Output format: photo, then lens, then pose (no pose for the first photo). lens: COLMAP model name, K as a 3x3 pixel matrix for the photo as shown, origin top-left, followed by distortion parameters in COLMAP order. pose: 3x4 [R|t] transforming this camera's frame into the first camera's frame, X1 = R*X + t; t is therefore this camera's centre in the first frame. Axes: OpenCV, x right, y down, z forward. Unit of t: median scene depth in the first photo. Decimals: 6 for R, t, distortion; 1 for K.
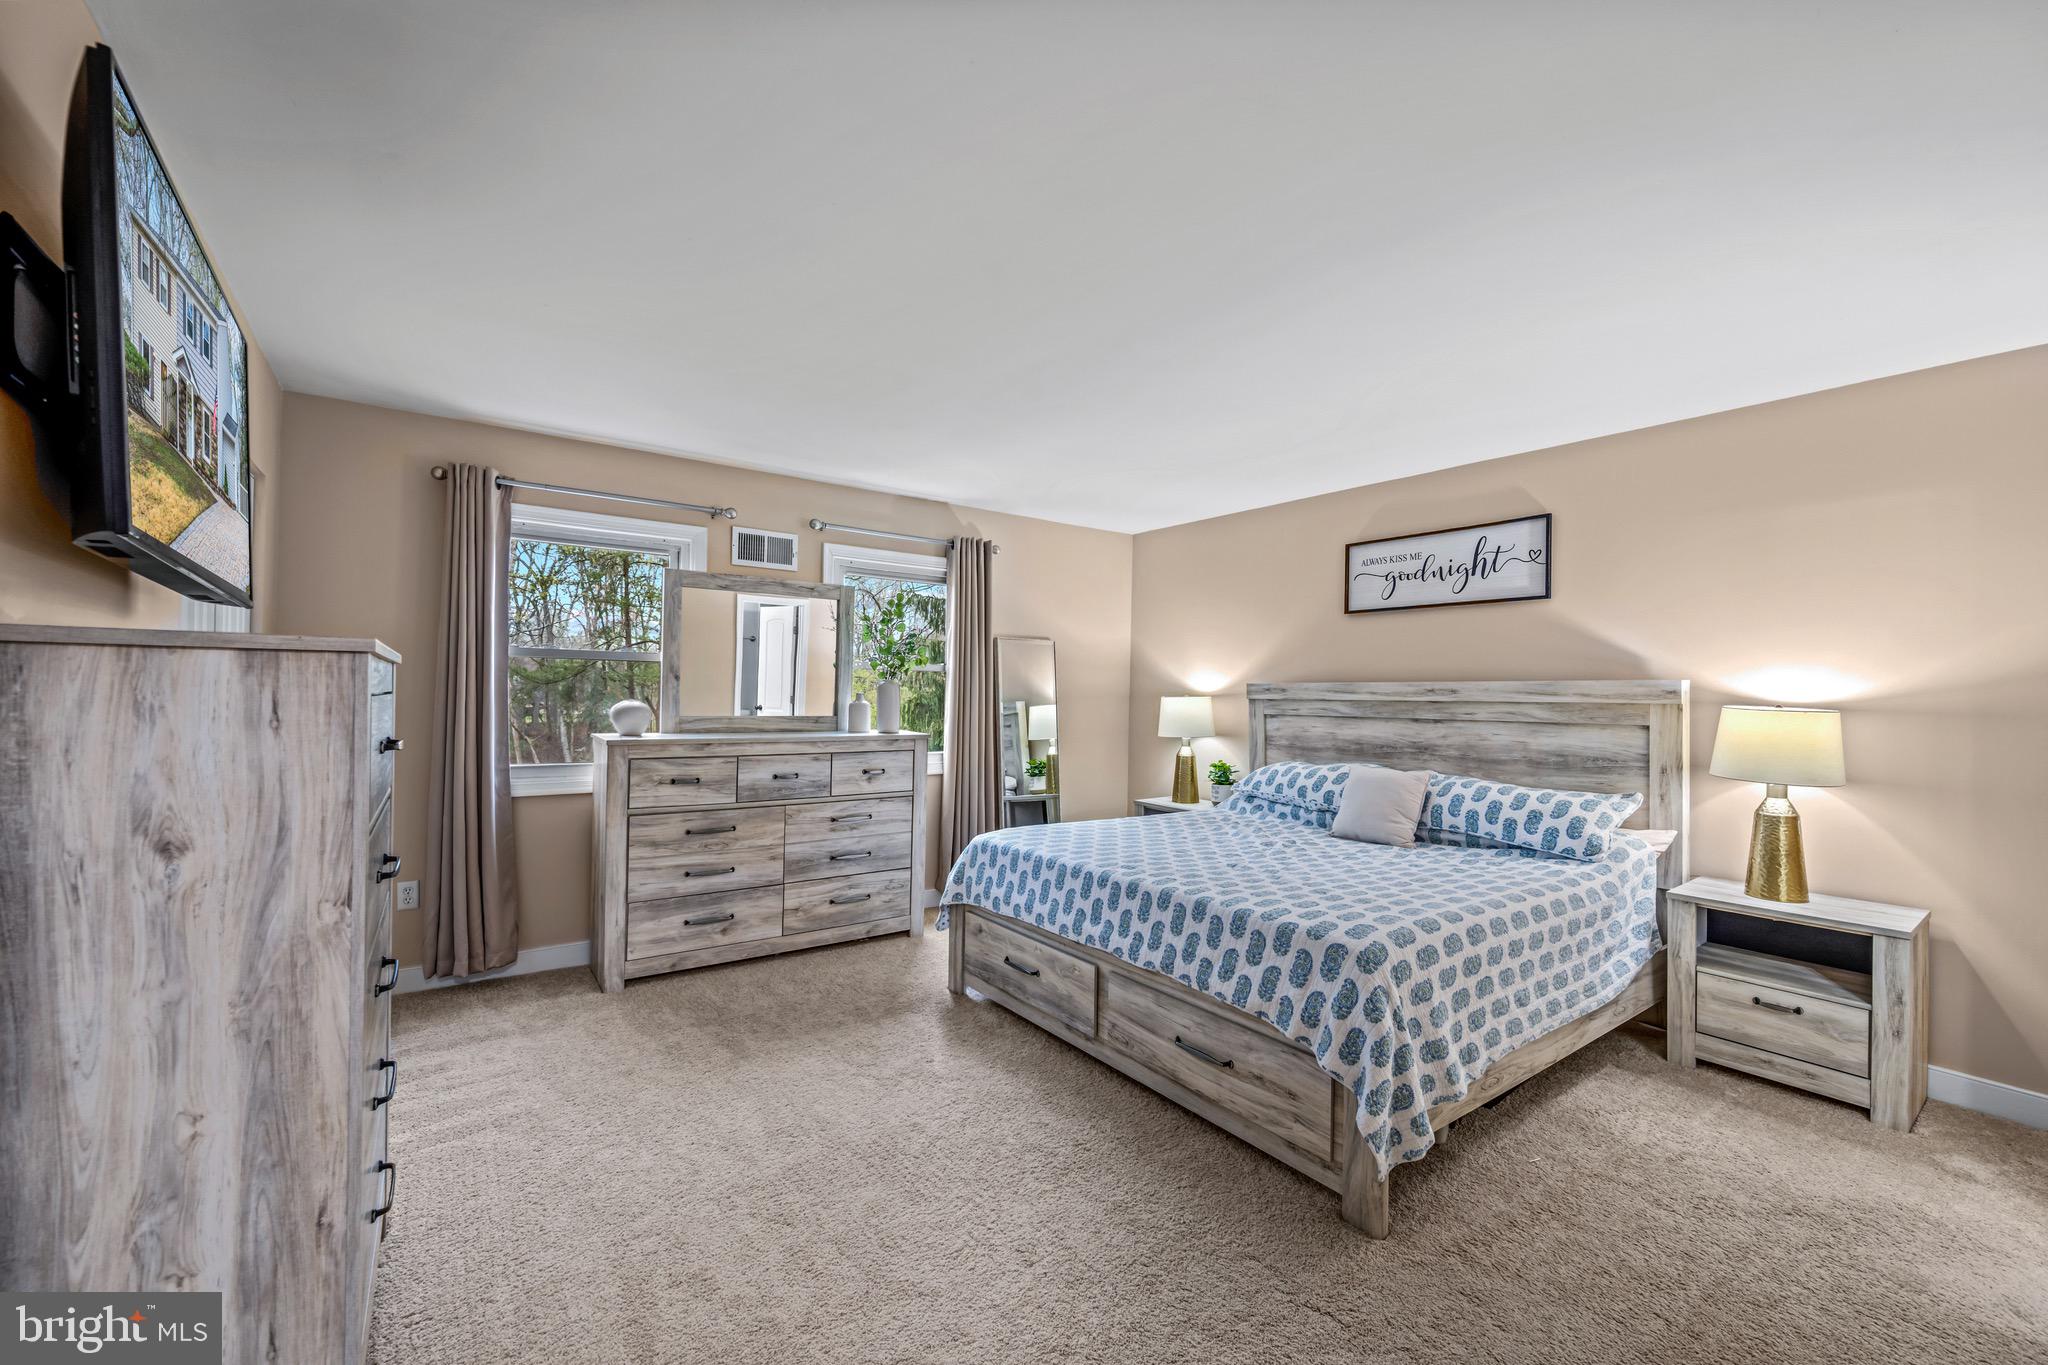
lens RADIAL K [[822.9, 0, 1020.8], [0, 822.9, 693.1], [0, 0, 1]] dist [0.000439, 0.000160]
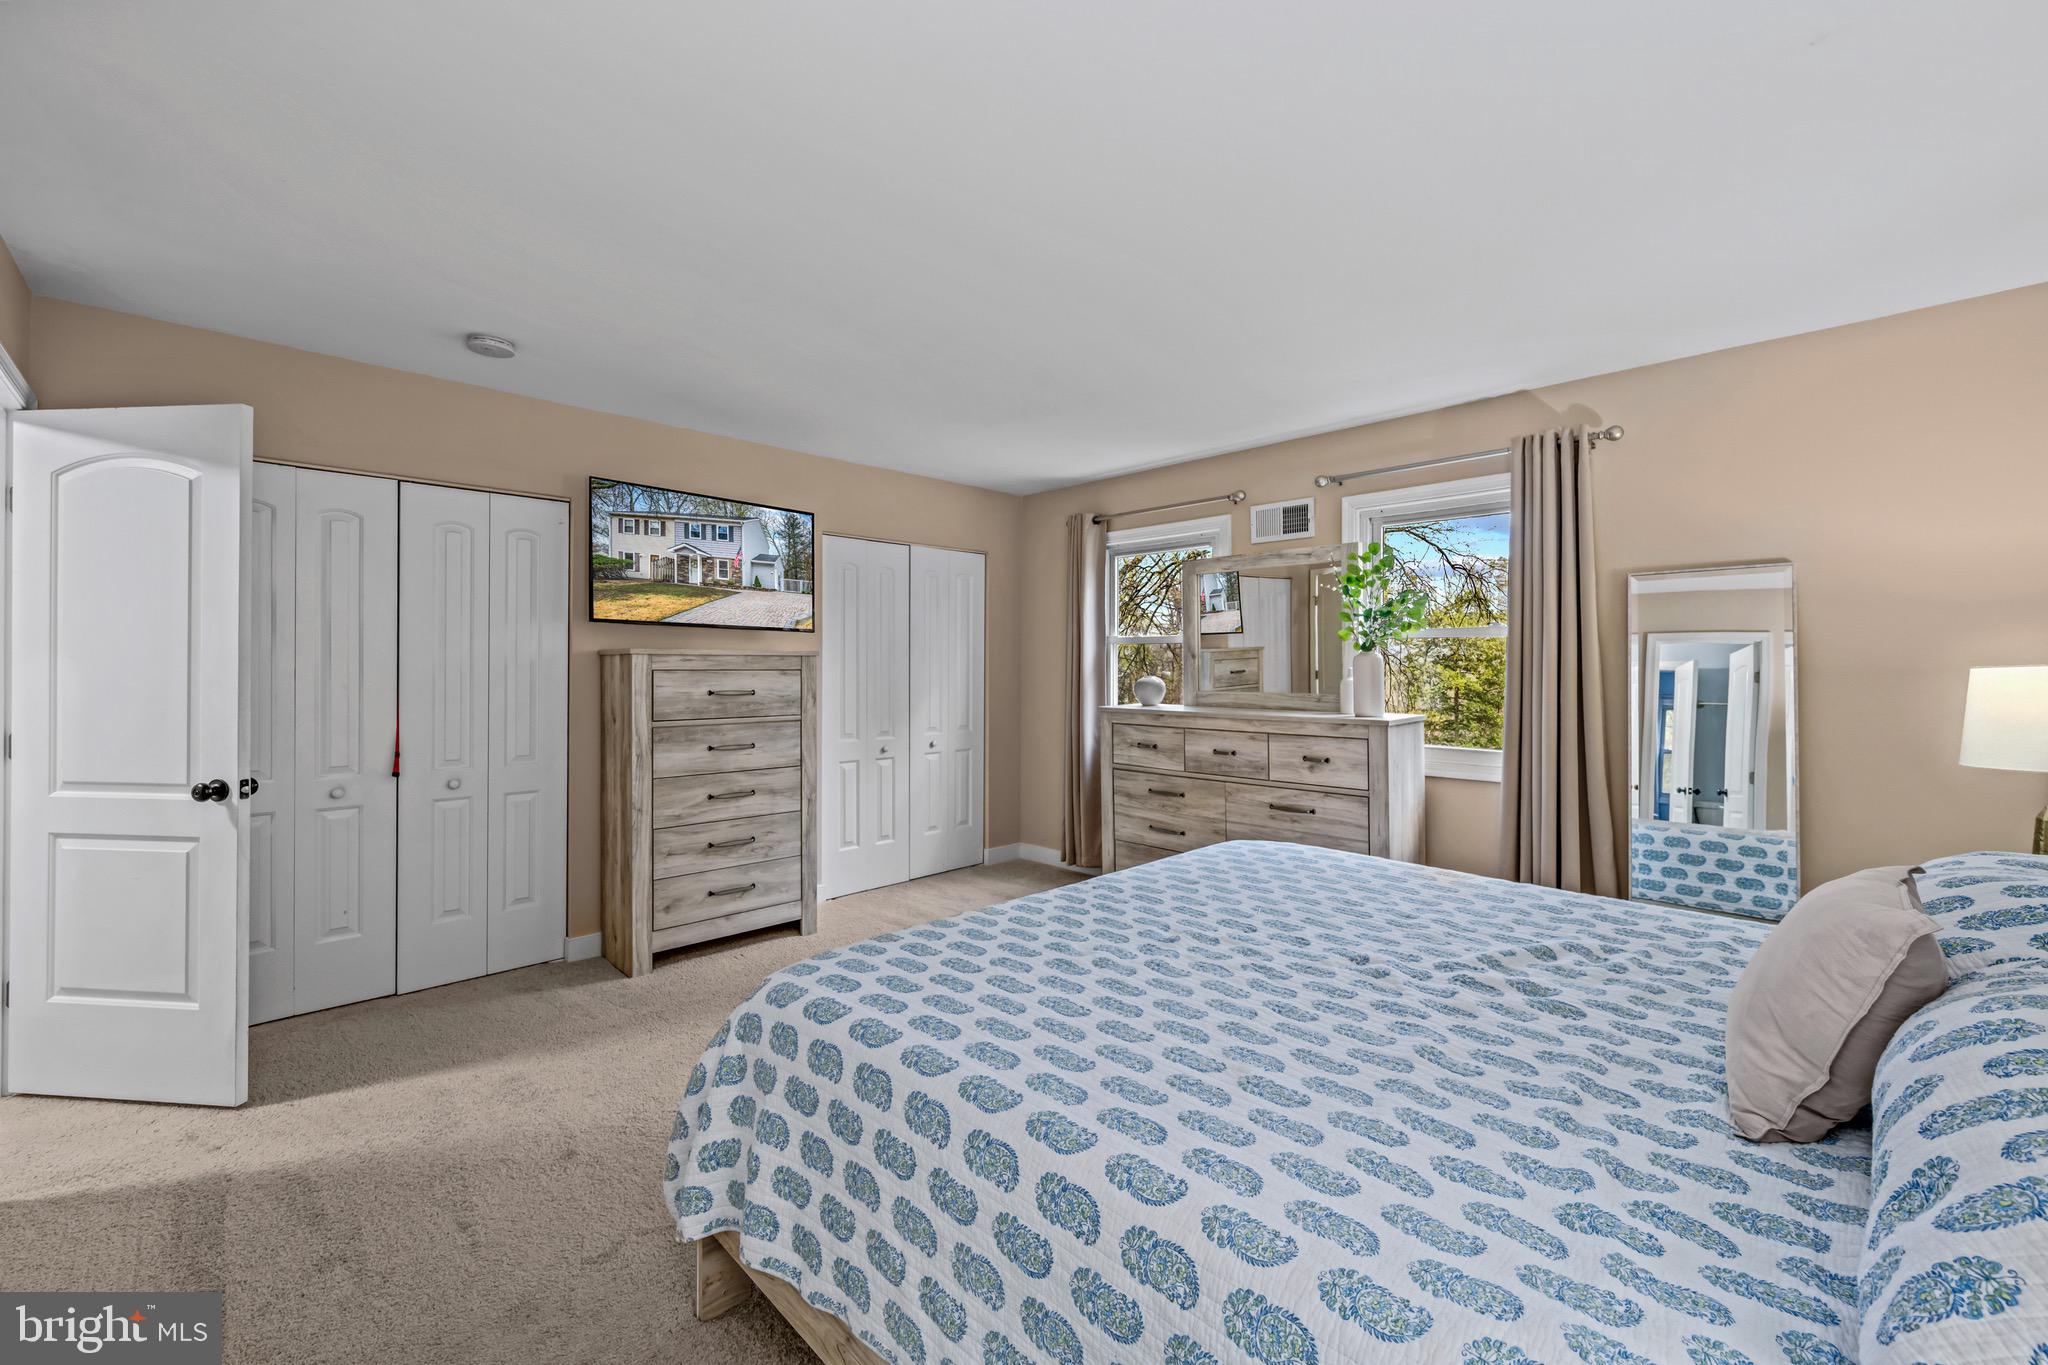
lens RADIAL K [[822.9, 0, 1022.1], [0, 822.9, 679.7], [0, 0, 1]] dist [0.000439, 0.000160]
pose [[0.159367, -0.000903, -0.987219, 0.656261], [-0.001850, 0.999998, -0.001213, 0.014865], [0.987218, 0.002019, 0.159365, 0.599304]]
